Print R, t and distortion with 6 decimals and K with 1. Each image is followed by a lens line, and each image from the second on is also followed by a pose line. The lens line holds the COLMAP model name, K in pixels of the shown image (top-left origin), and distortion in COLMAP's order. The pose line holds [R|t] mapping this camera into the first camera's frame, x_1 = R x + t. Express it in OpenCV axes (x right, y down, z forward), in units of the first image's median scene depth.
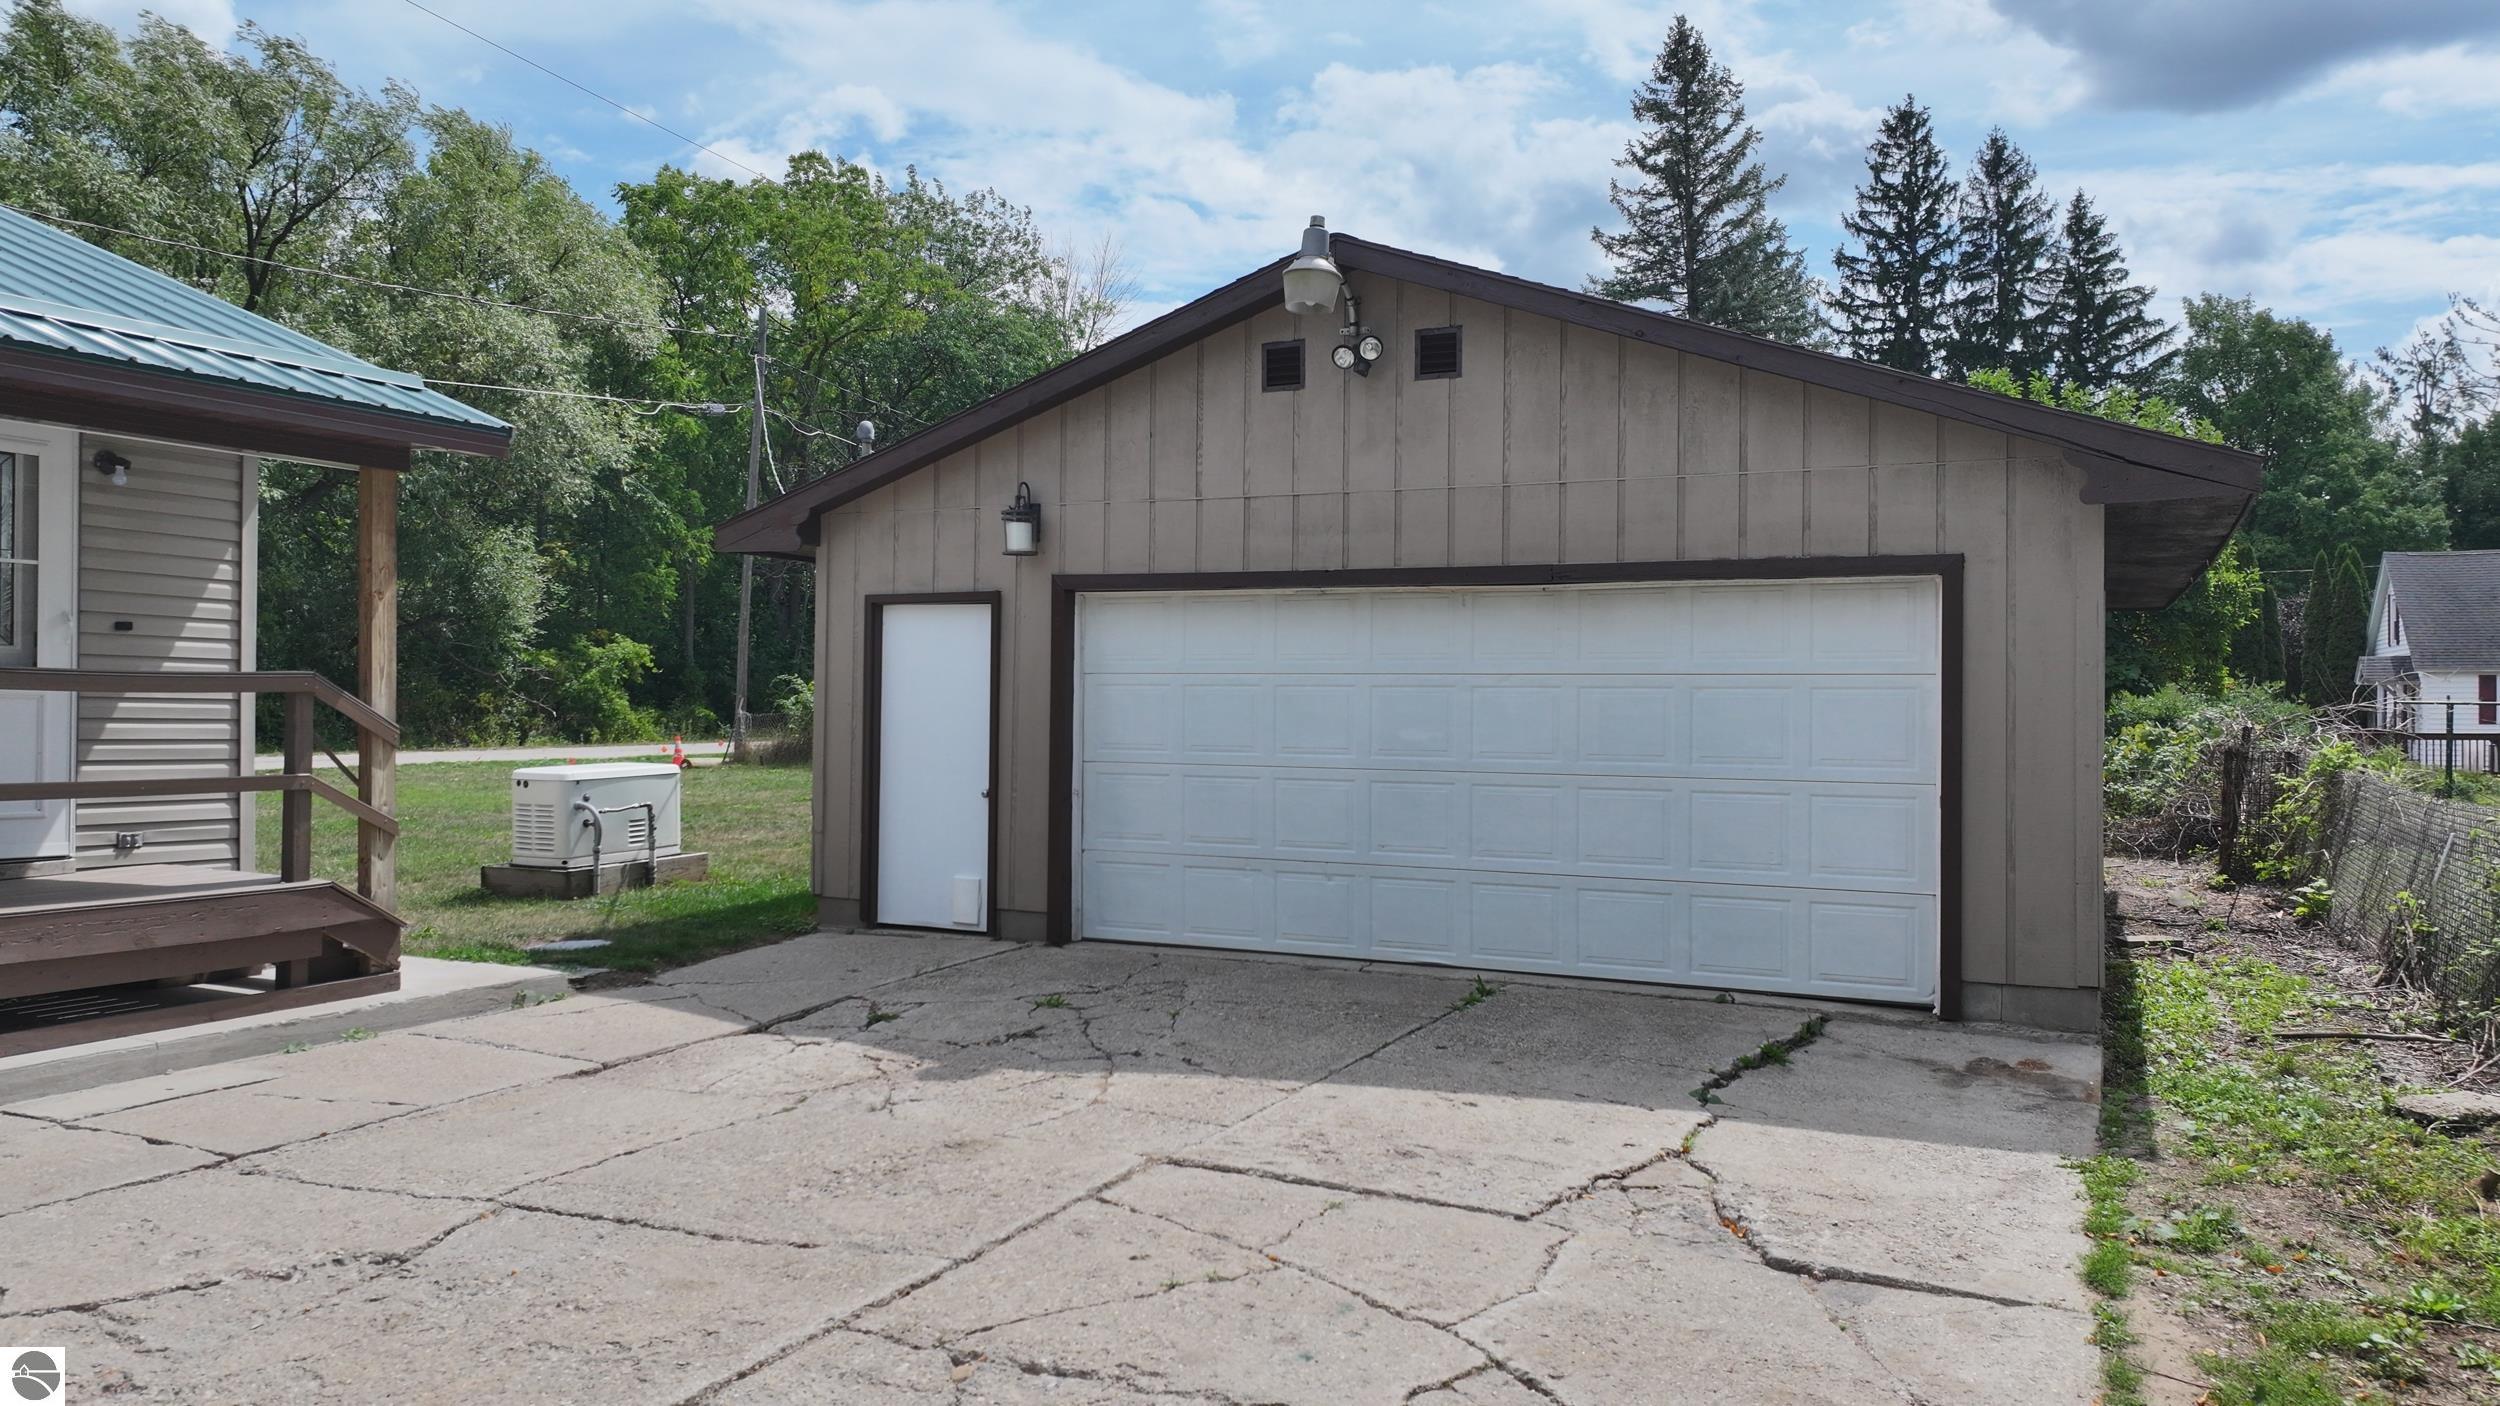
lens RADIAL K [[1770.1, 0, 1246.1], [0, 1770.1, 670.6], [0, 0, 1]] dist [0.004134, 0.005129]
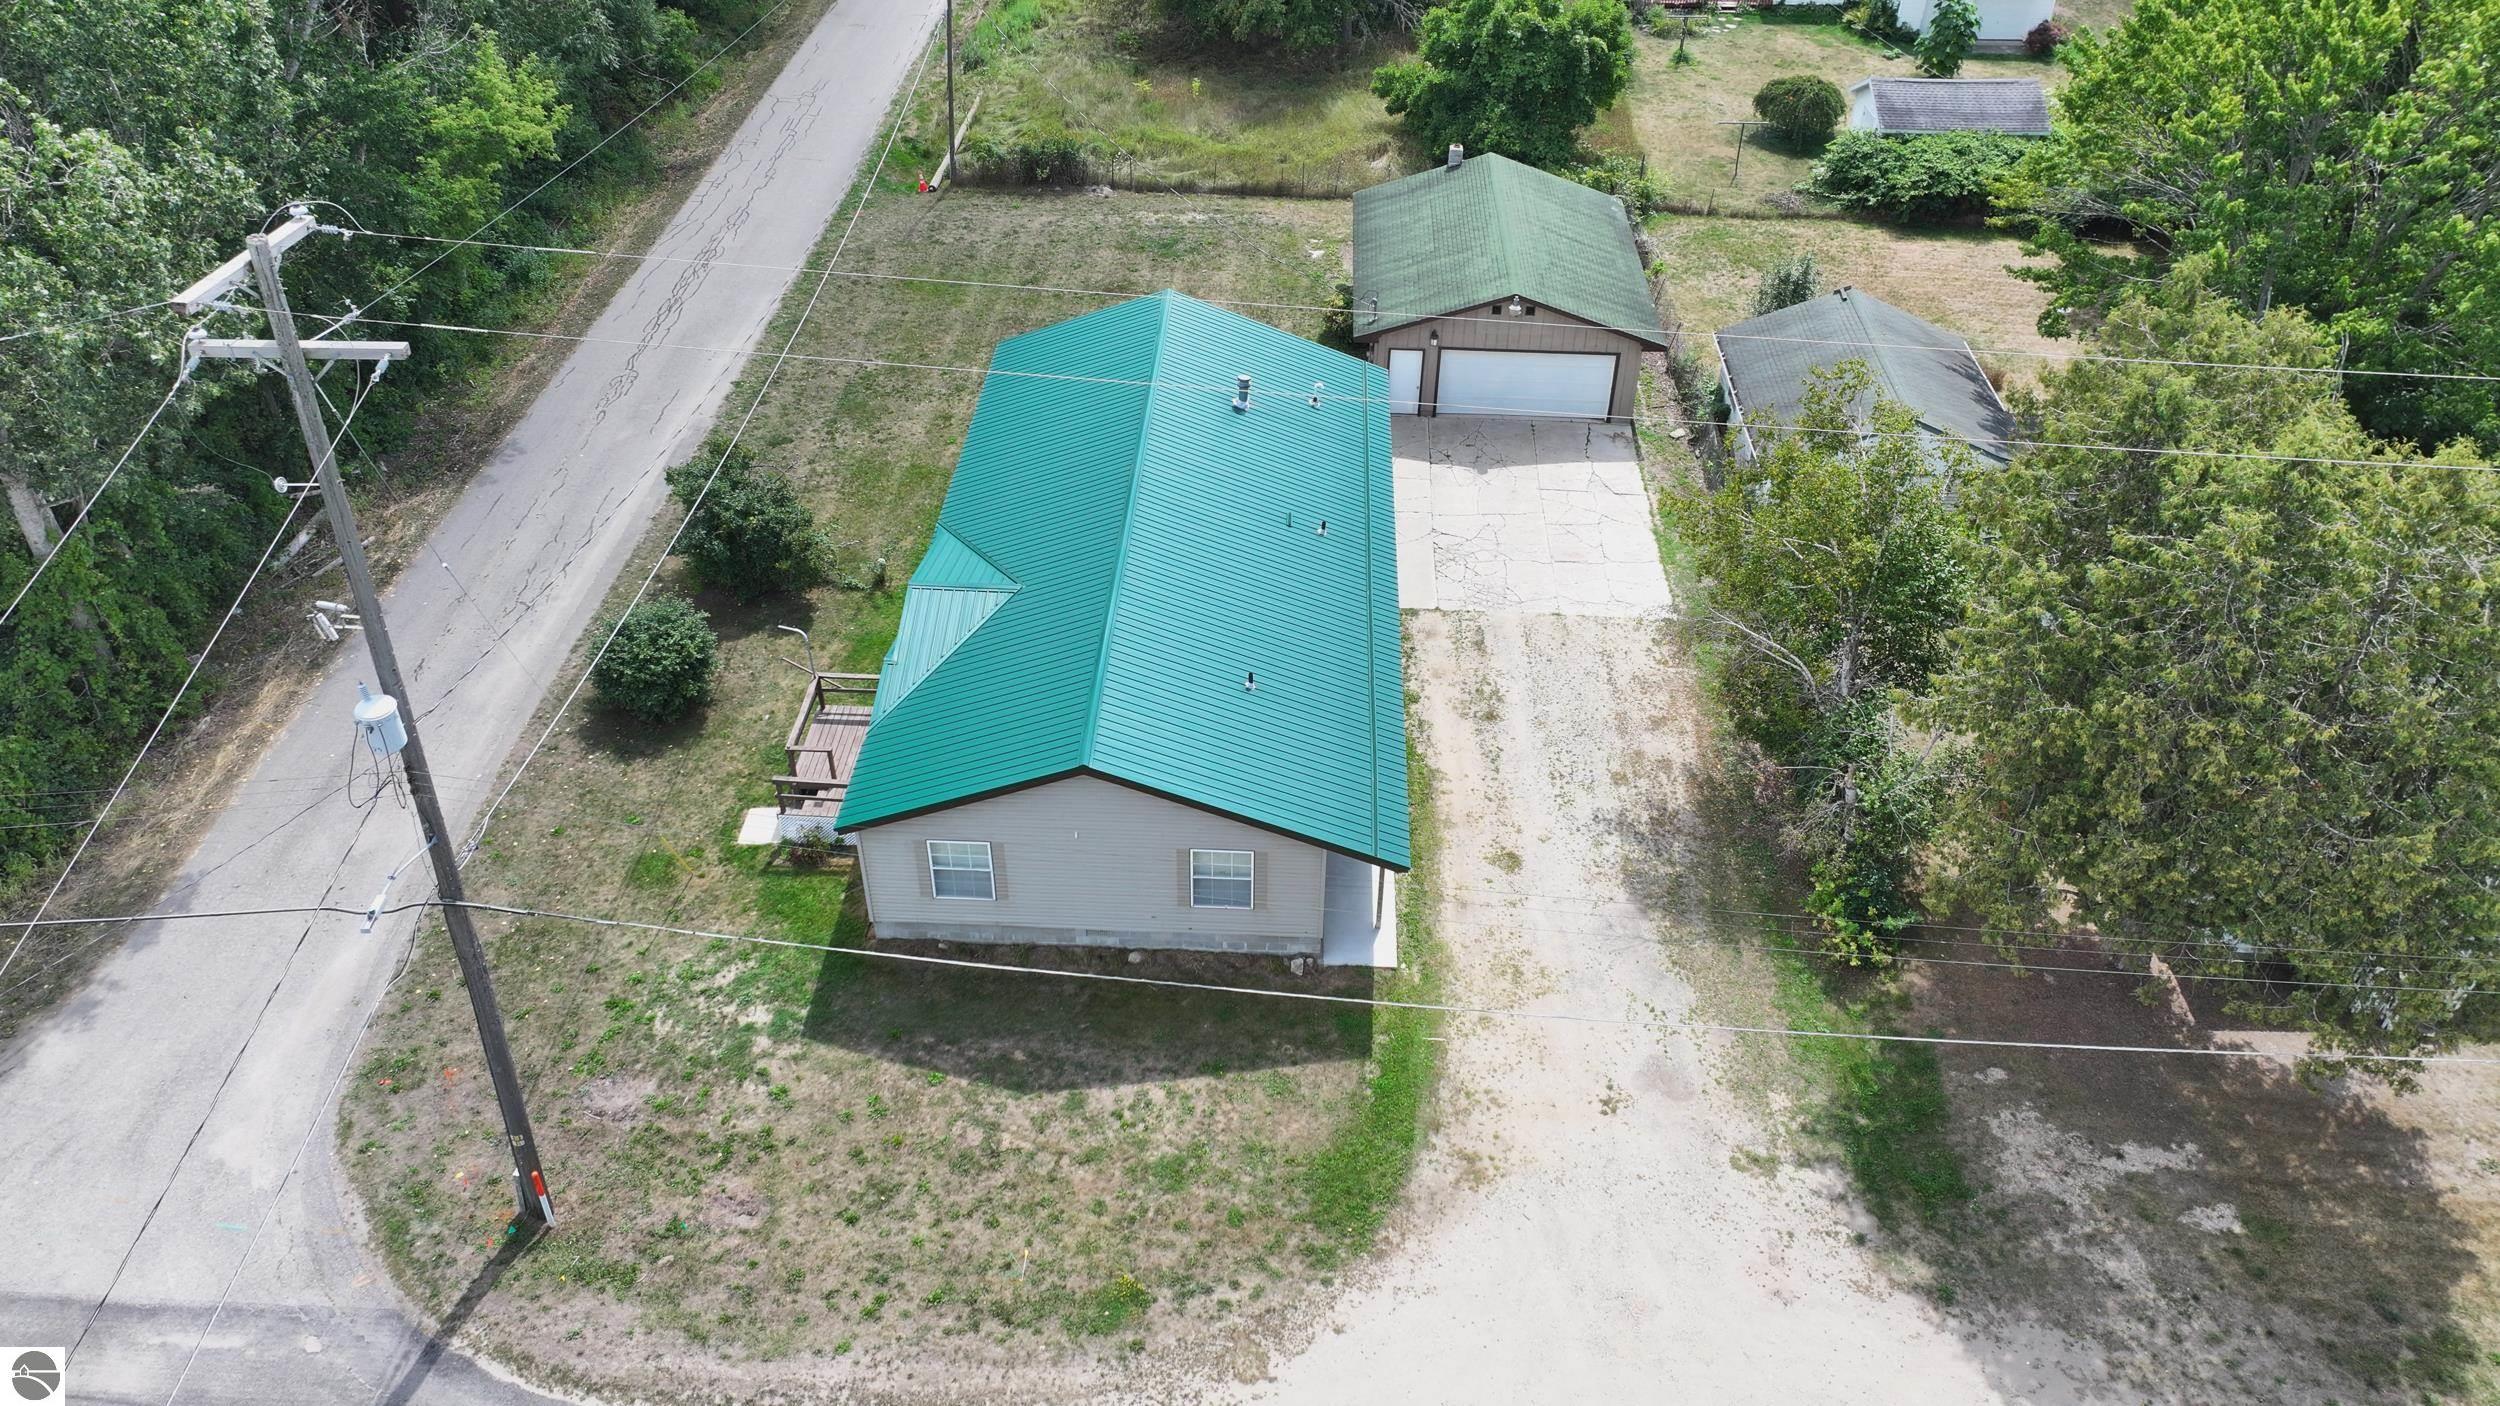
lens RADIAL K [[1747.8, 0, 1242.1], [0, 1747.8, 700.4], [0, 0, 1]] dist [0.002990, -0.000347]
pose [[0.920591, -0.235466, 0.311556, -0.378162], [-0.016373, 0.773810, 0.633206, -0.378268], [-0.390184, -0.588025, 0.708508, -0.439256]]
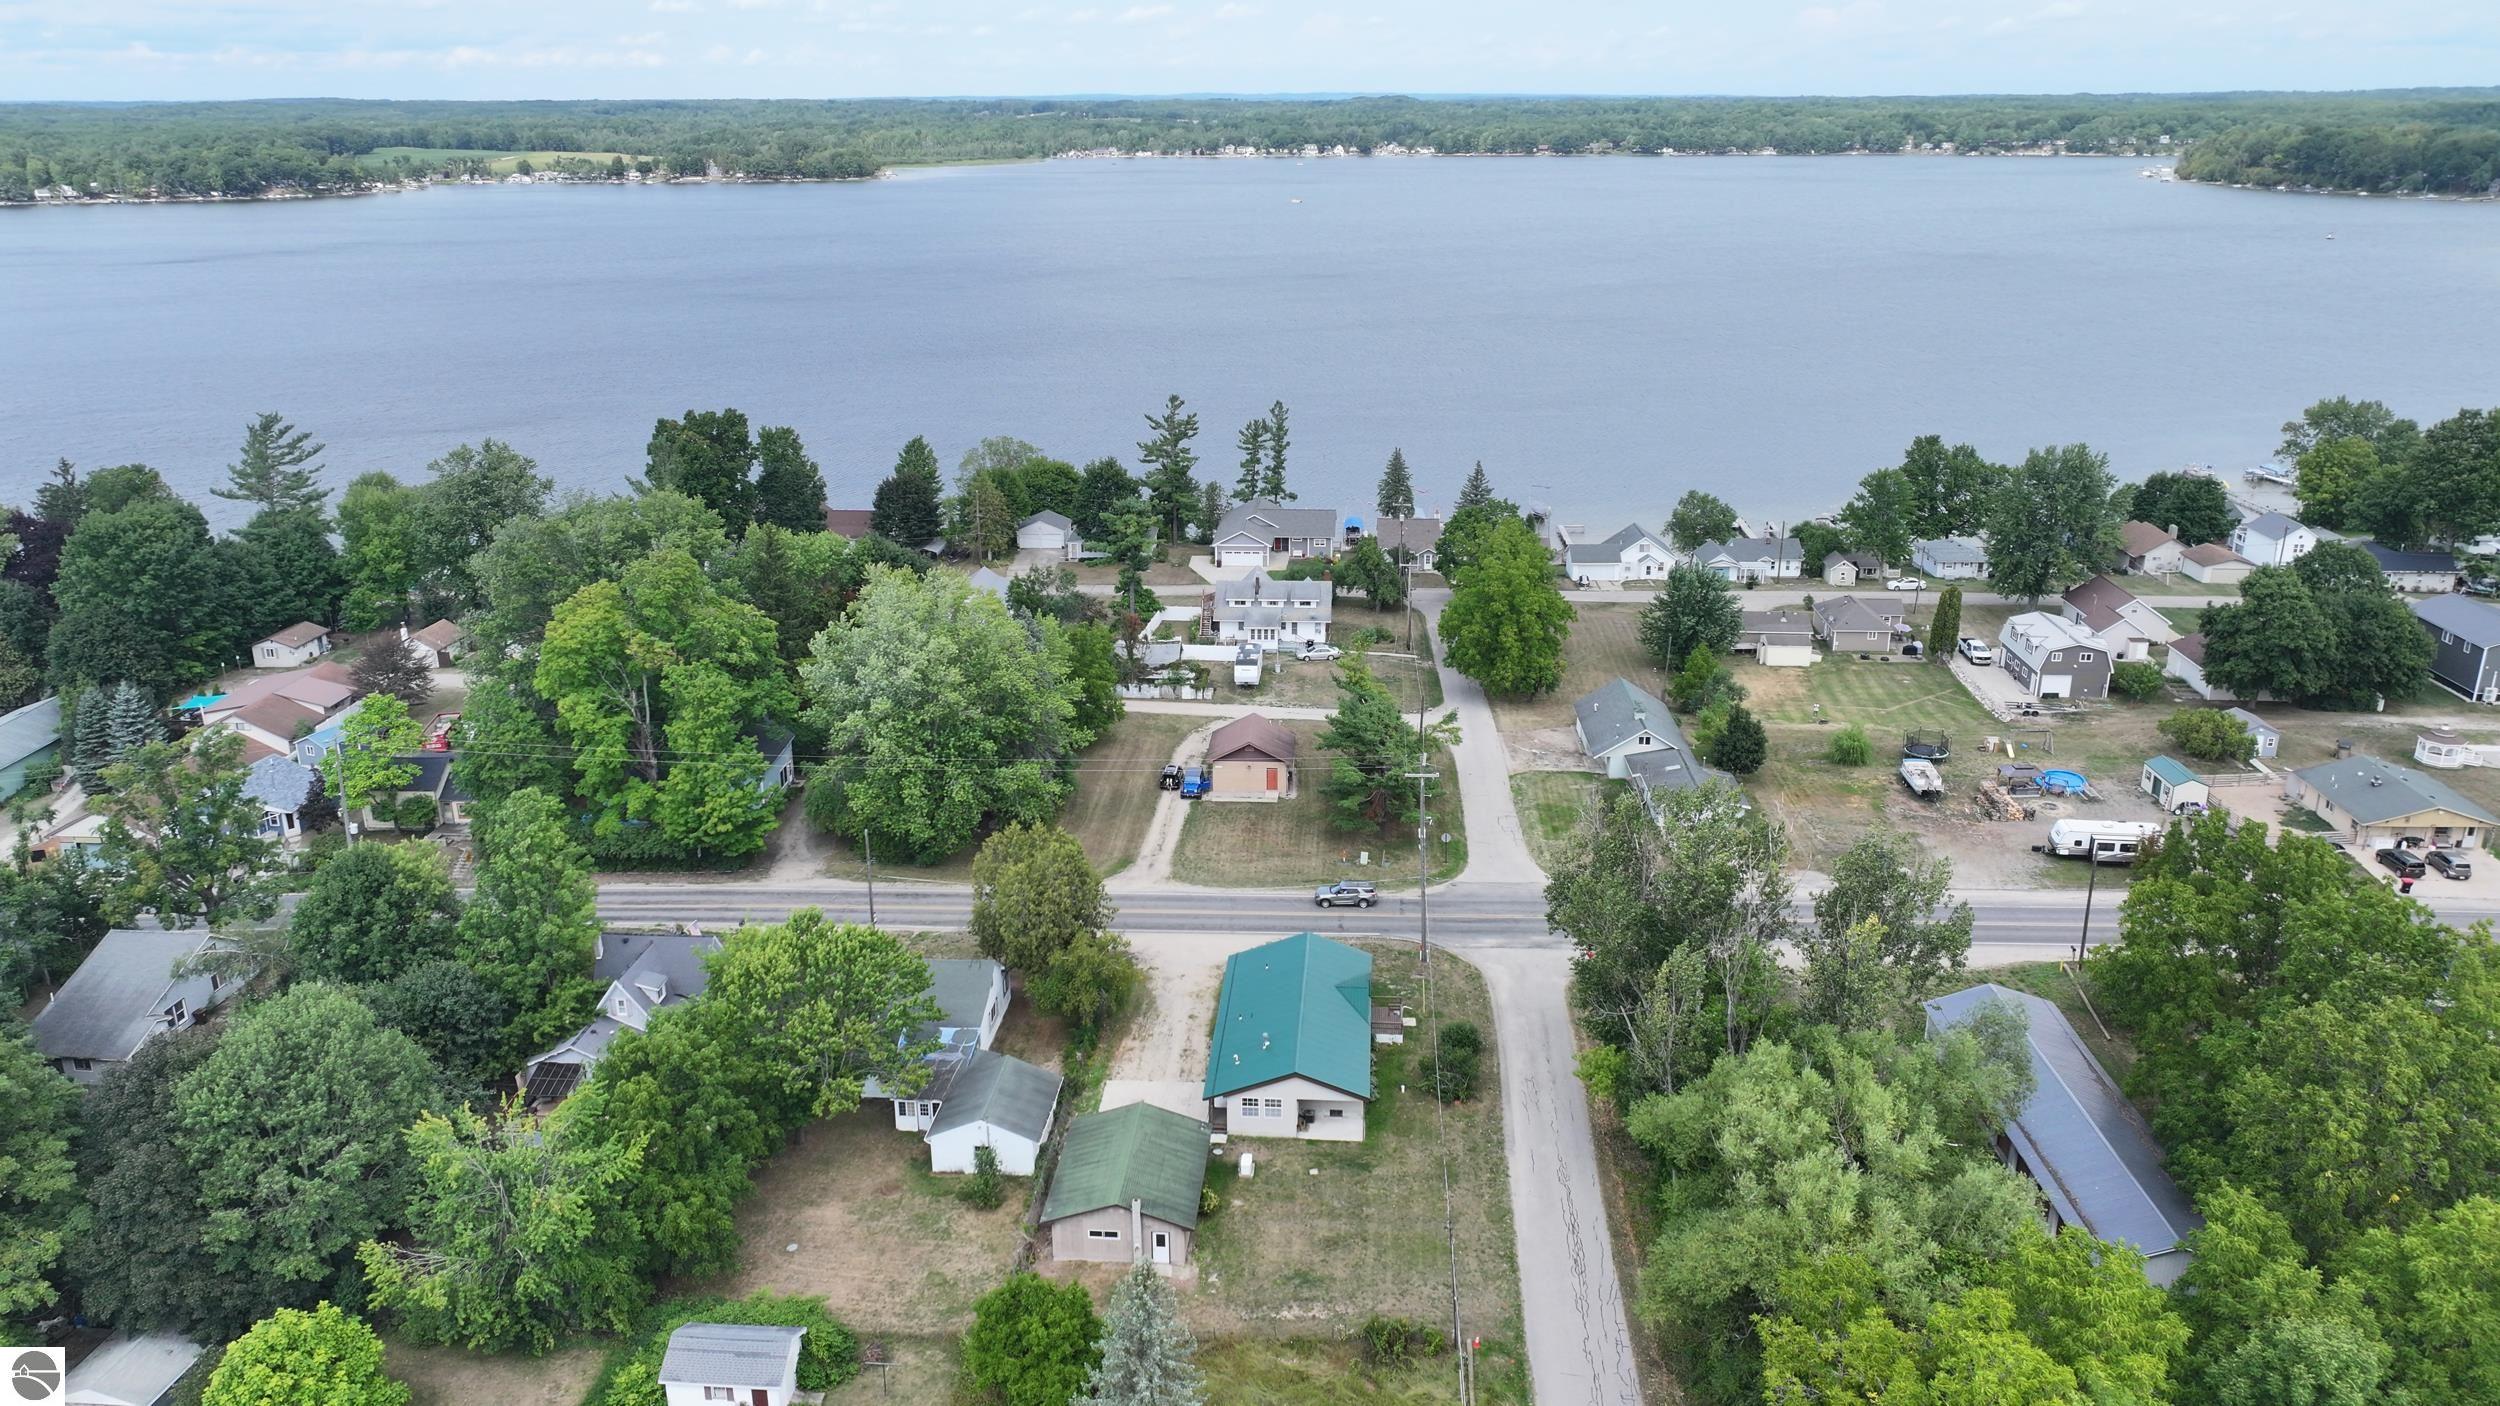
lens RADIAL K [[1744.8, 0, 1244.3], [0, 1744.8, 702.9], [0, 0, 1]] dist [0.001212, 0.004514]
pose [[-0.932612, 0.122832, -0.339333, 0.437369], [0.014339, 0.952163, 0.305255, -0.917349], [0.360595, 0.279819, -0.889760, 1.576441]]
